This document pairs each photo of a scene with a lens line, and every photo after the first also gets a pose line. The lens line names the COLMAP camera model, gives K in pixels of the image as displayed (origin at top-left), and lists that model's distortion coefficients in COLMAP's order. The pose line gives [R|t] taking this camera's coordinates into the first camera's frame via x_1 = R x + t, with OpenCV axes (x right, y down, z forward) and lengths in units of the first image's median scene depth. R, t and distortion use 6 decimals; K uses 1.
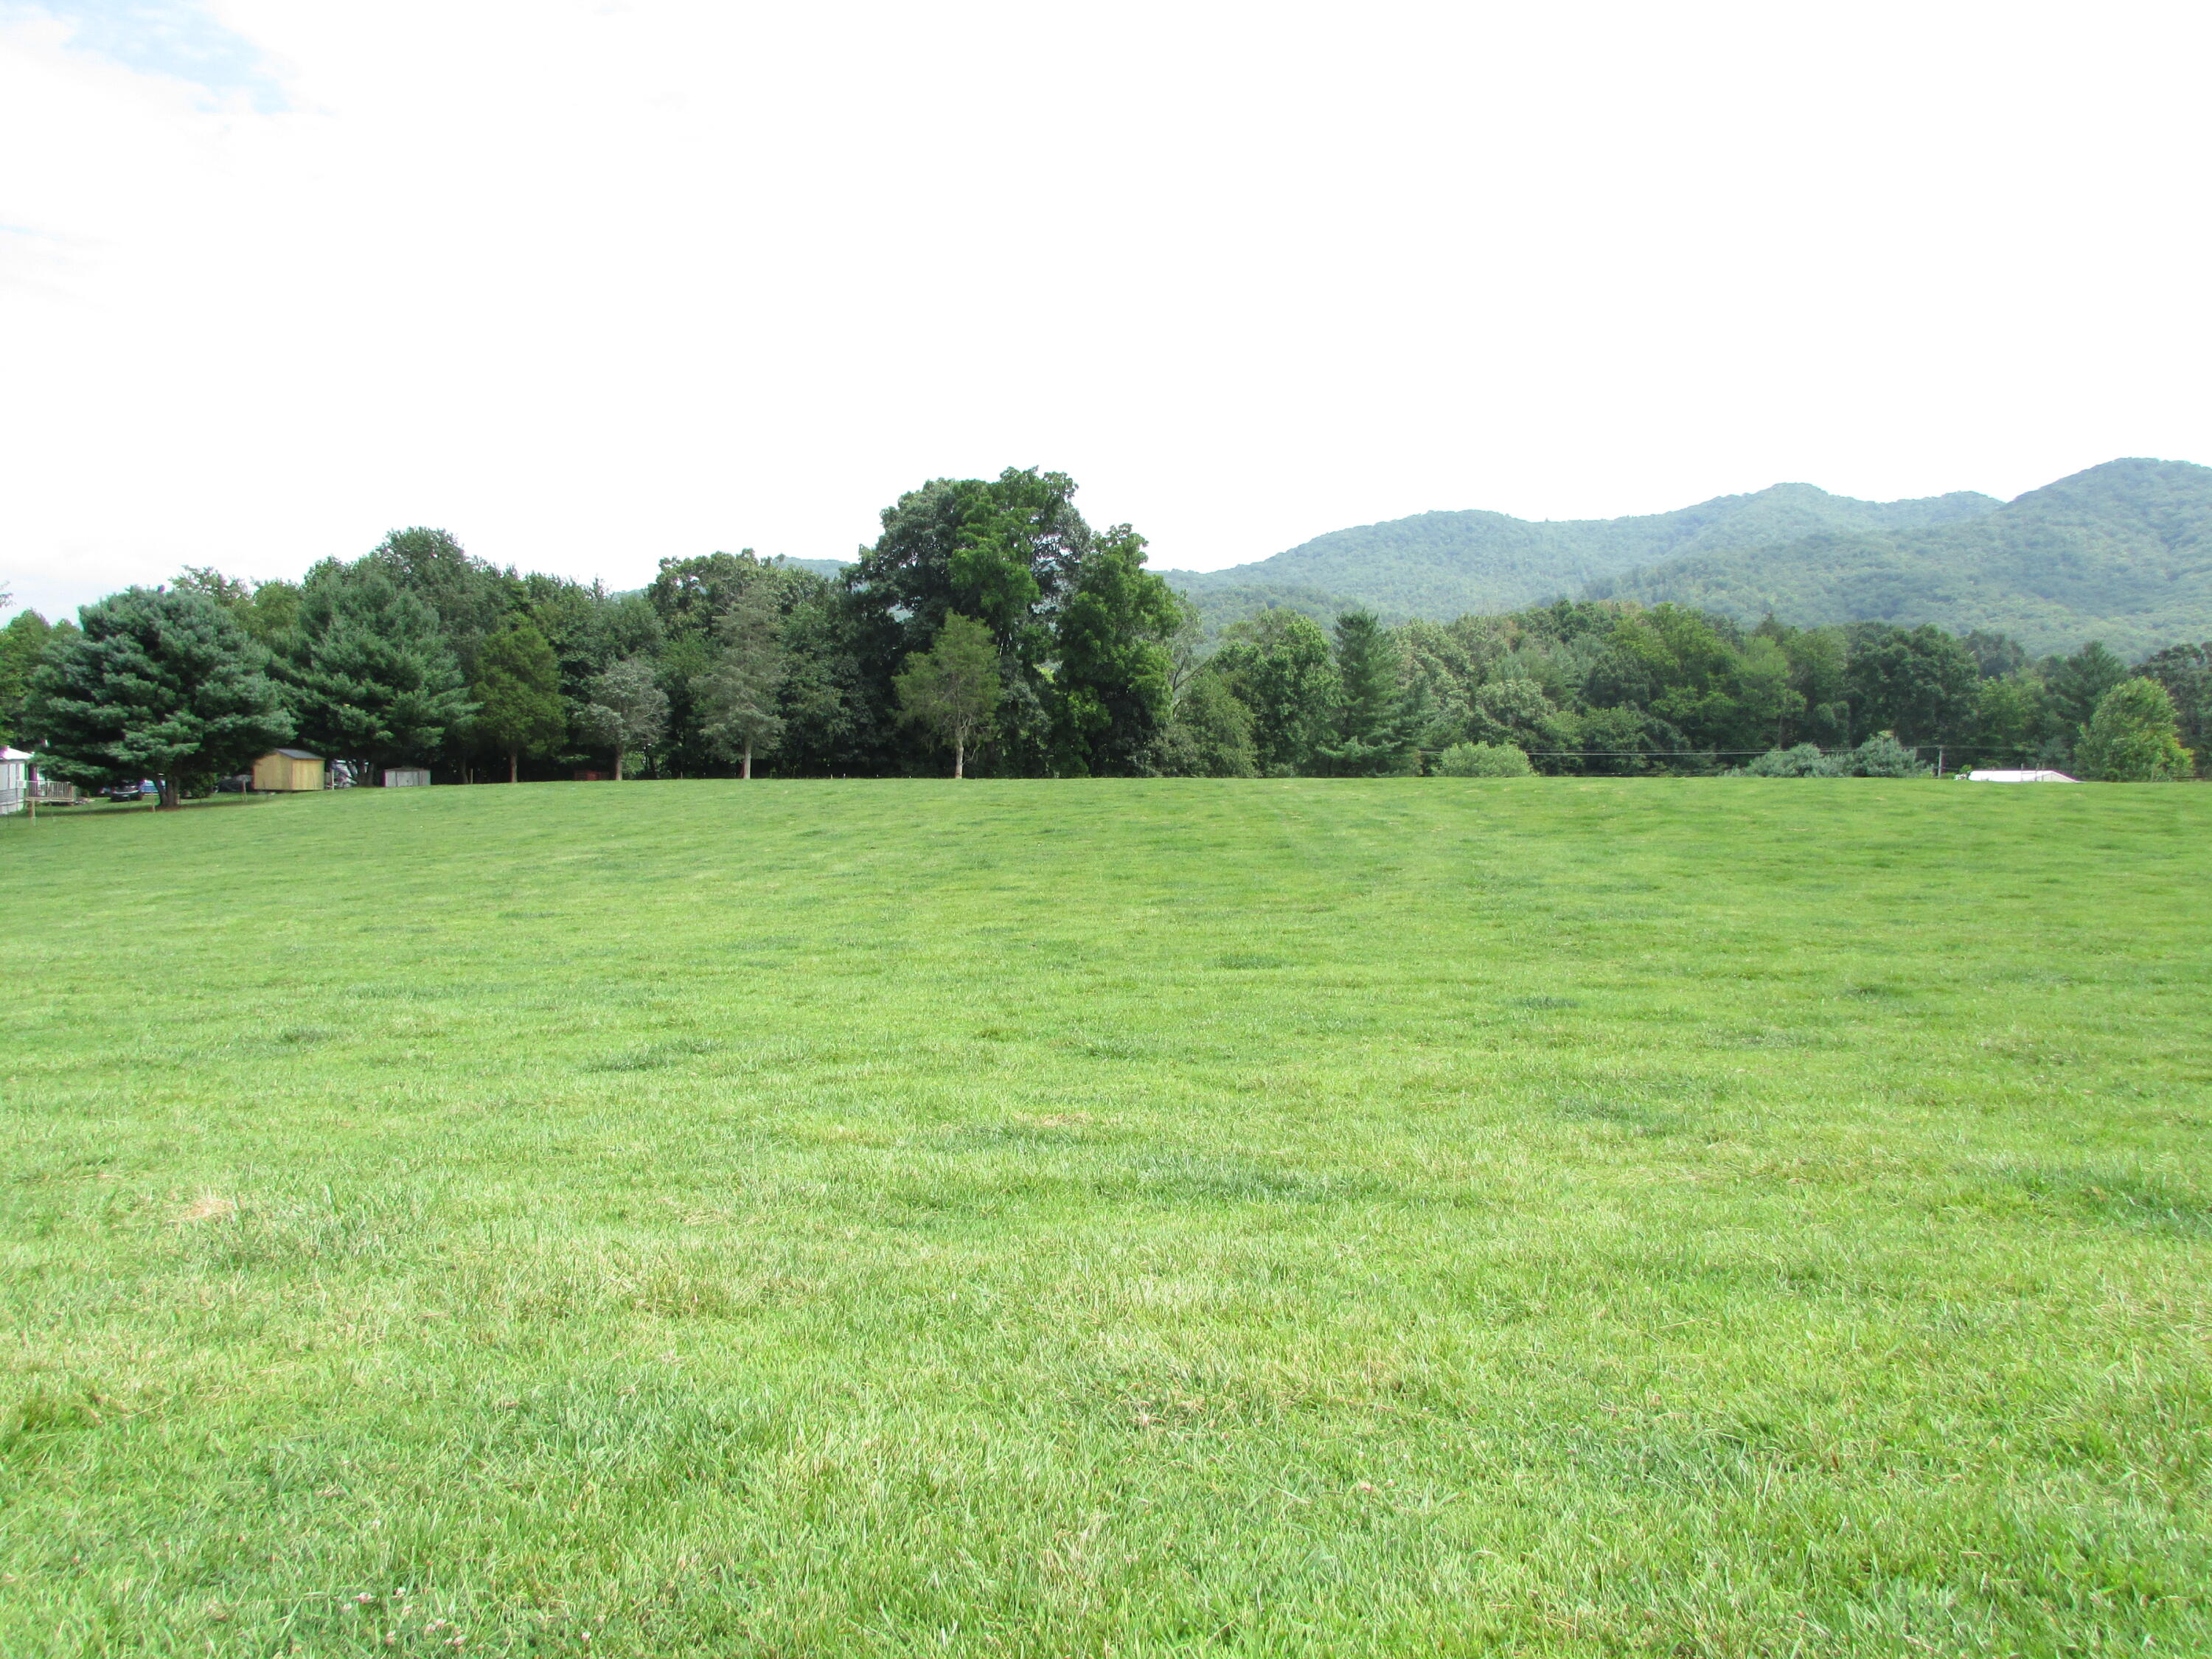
lens RADIAL K [[1590.0, 0, 1110.4], [0, 1590.0, 807.8], [0, 0, 1]] dist [-0.022966, -0.001202]
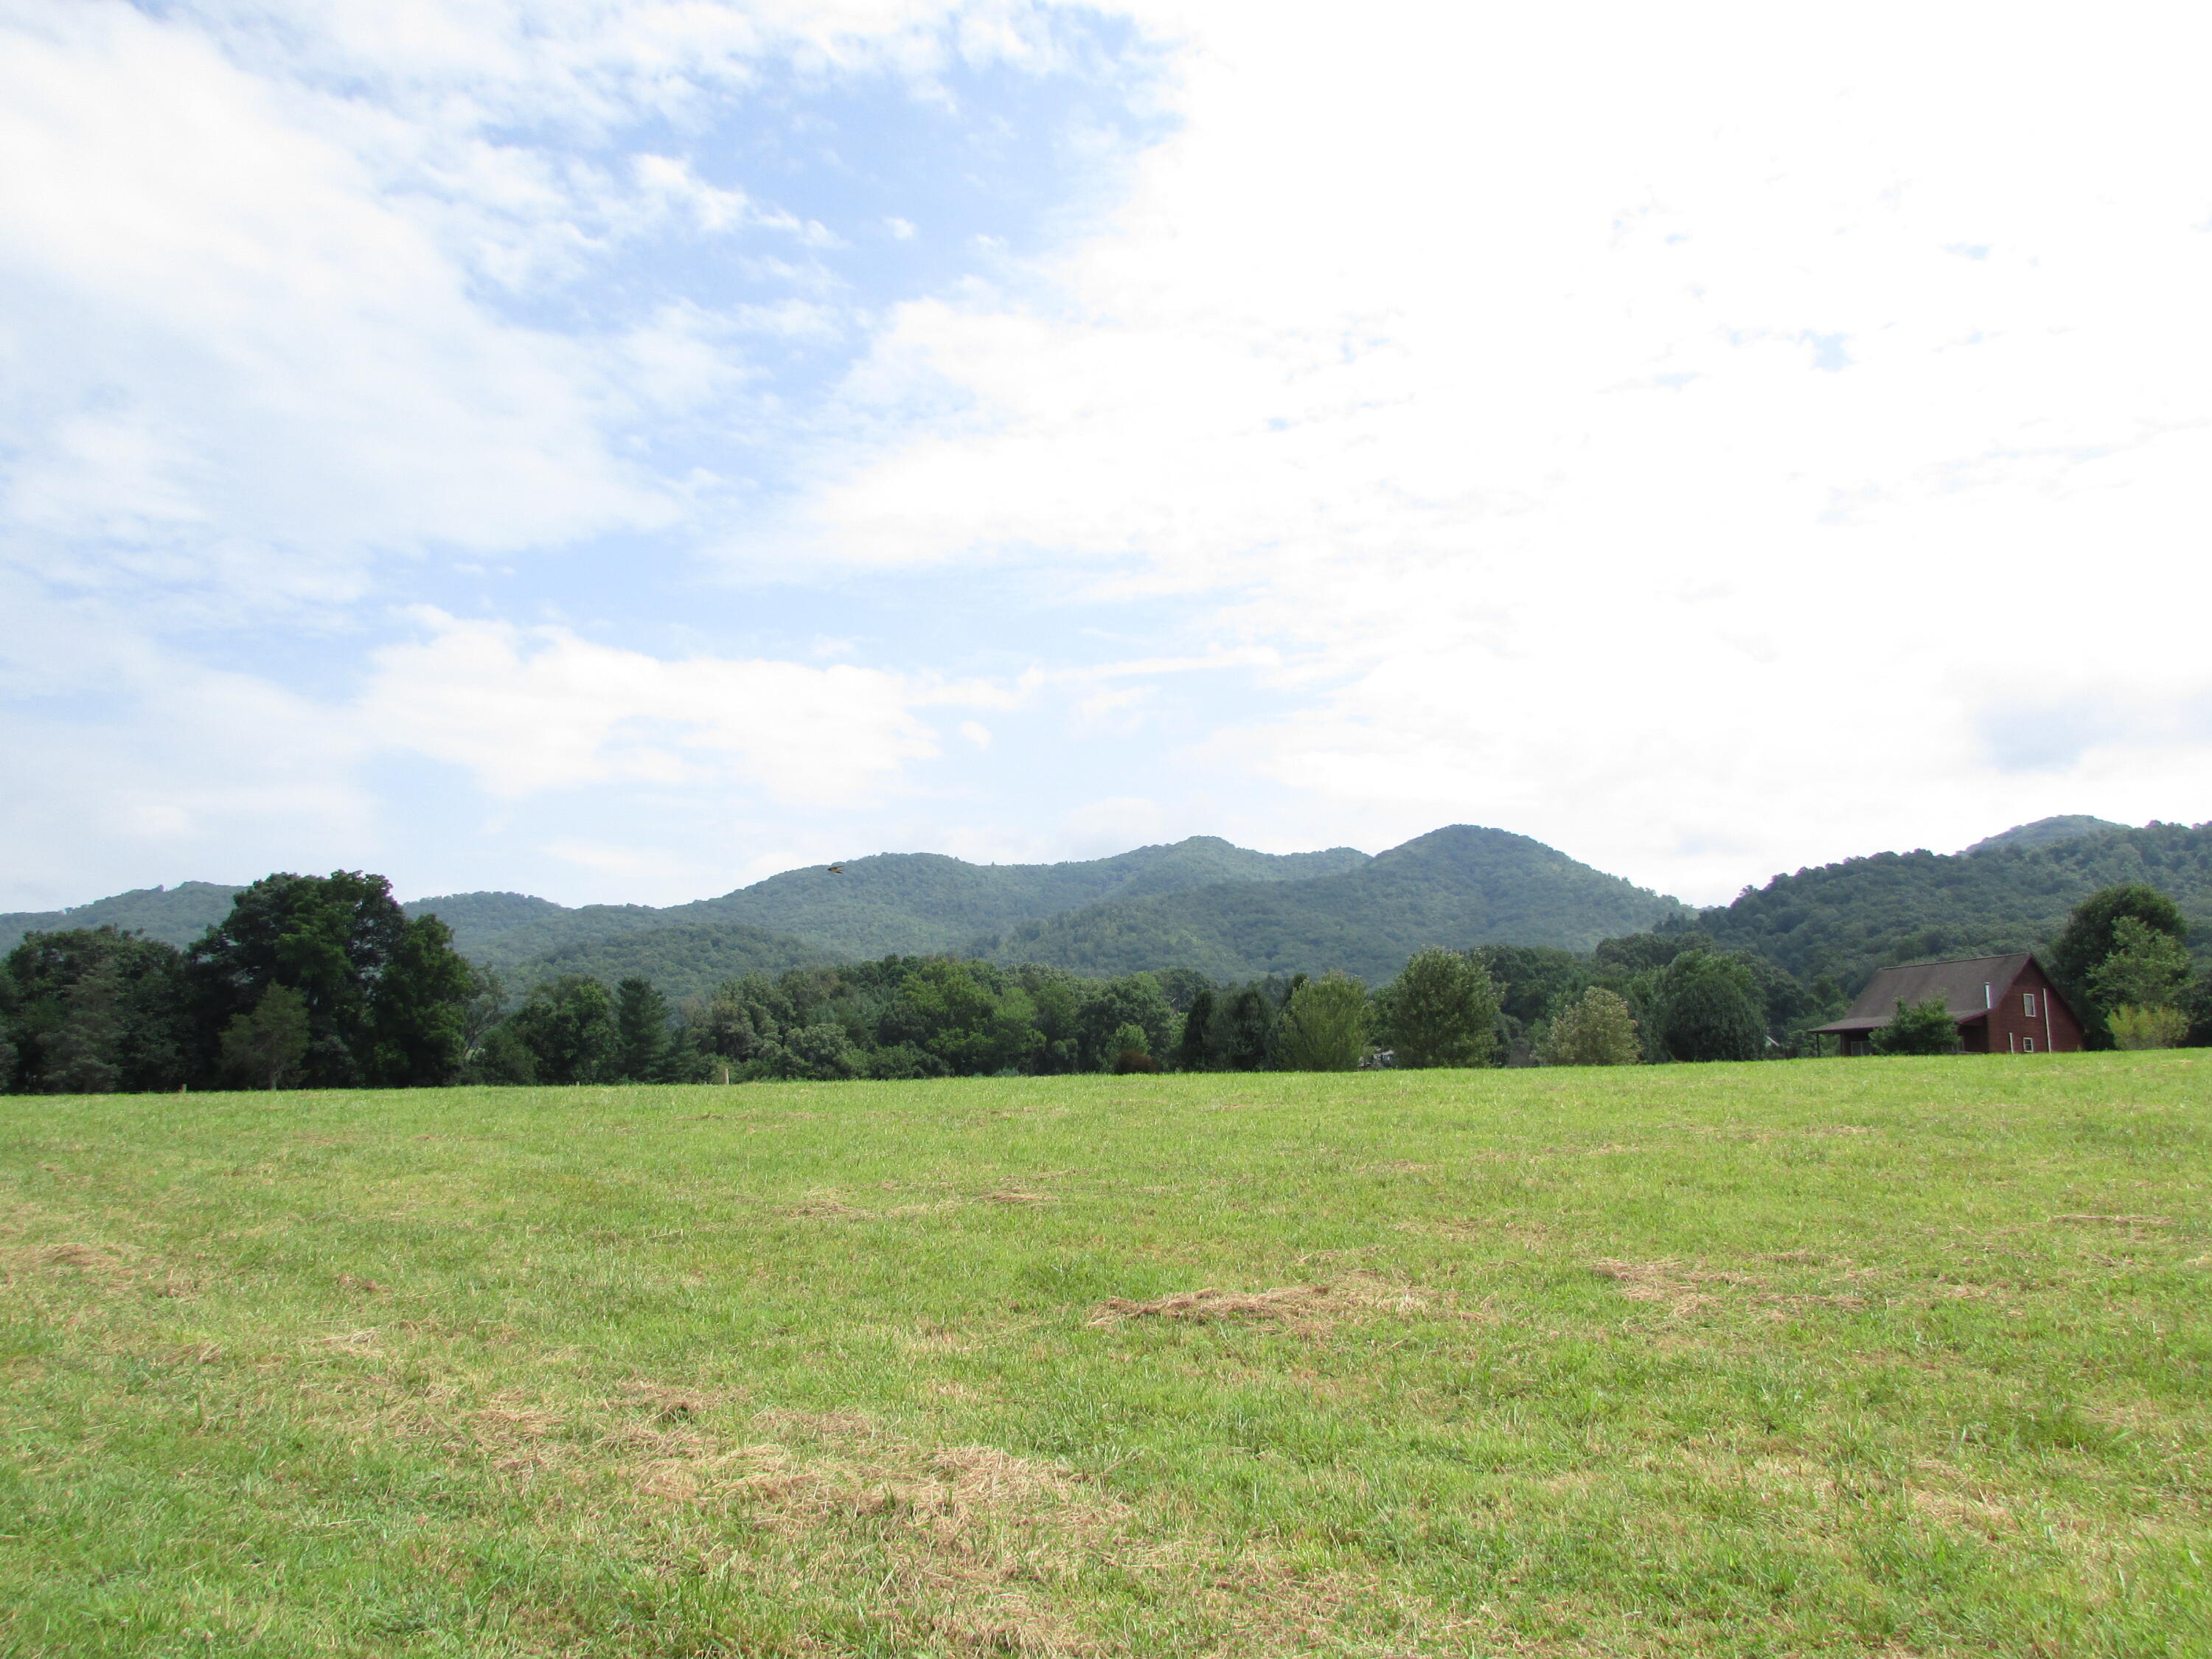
lens RADIAL K [[1583.0, 0, 1106.7], [0, 1583.0, 800.7], [0, 0, 1]] dist [-0.024764, -0.000063]
pose [[0.947633, 0.035901, 0.317337, 0.124653], [0.032357, 0.977755, -0.207238, 0.019158], [-0.317718, 0.206654, 0.925391, -0.413545]]
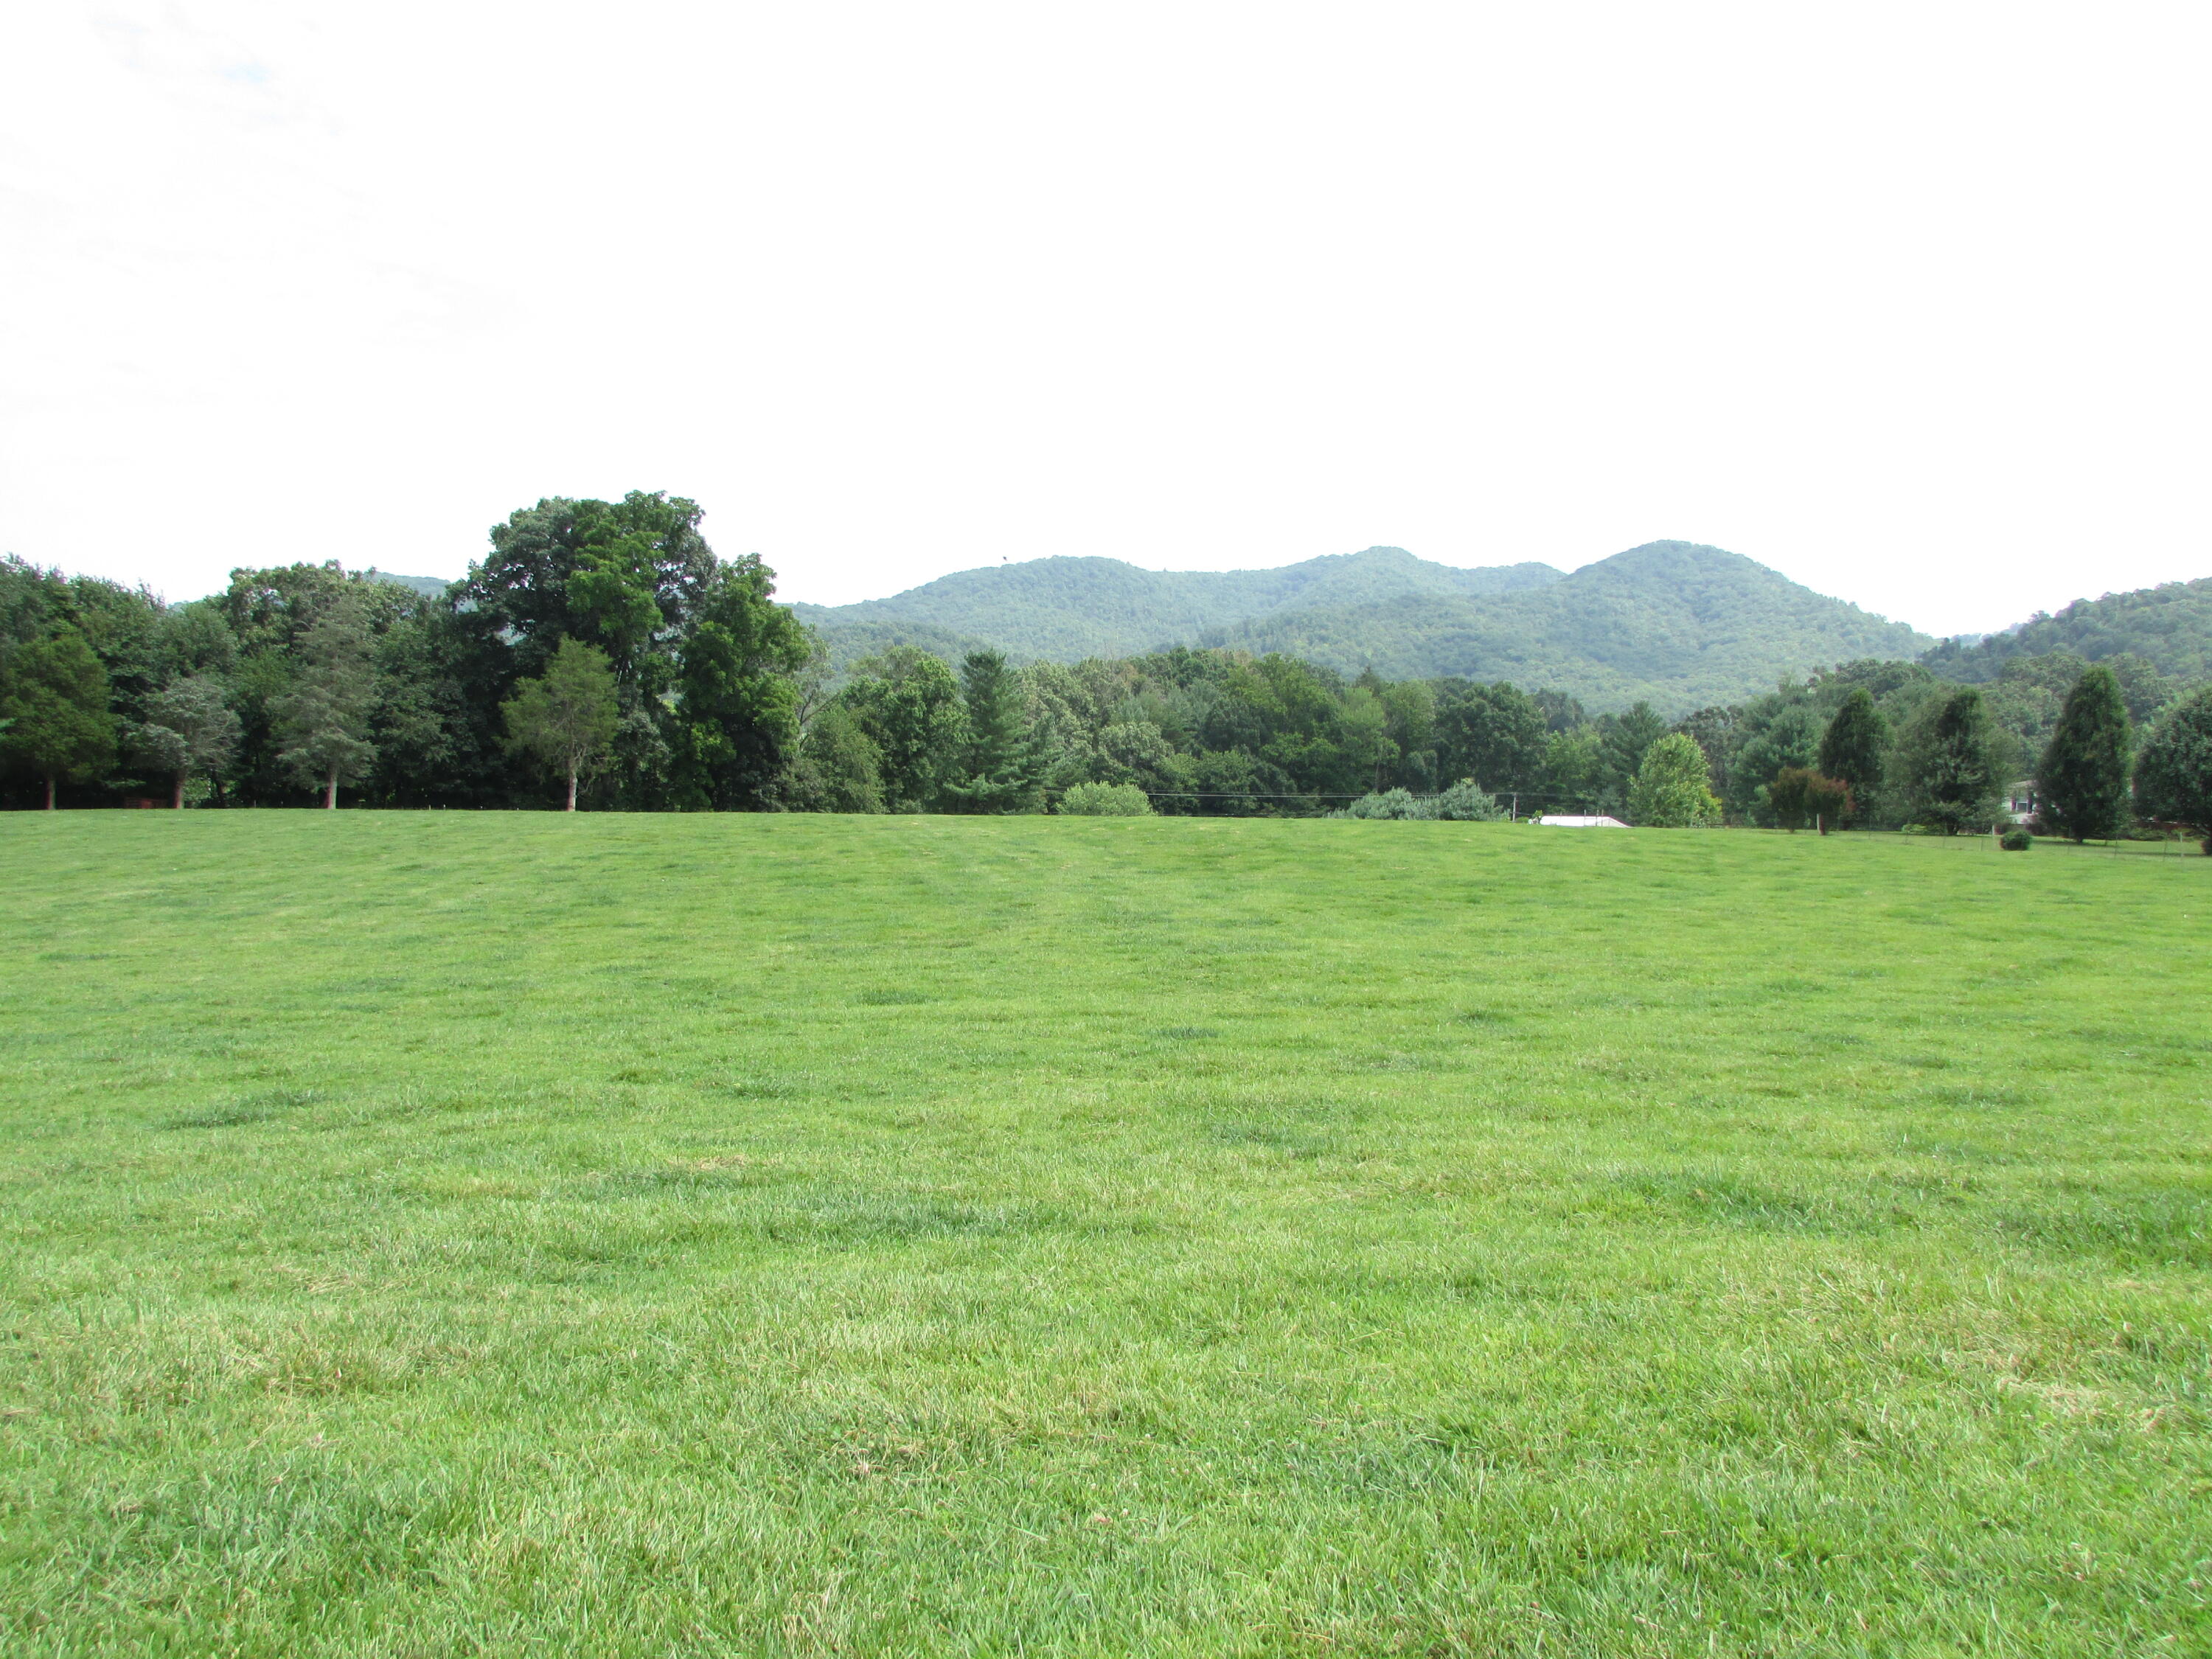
lens RADIAL K [[1587.8, 0, 1107.0], [0, 1587.8, 815.7], [0, 0, 1]] dist [-0.025431, 0.003503]
pose [[0.972862, 0.011942, 0.231078, -0.002136], [-0.007683, 0.999784, -0.019321, 0.000276], [-0.231259, 0.017021, 0.972743, 0.000961]]
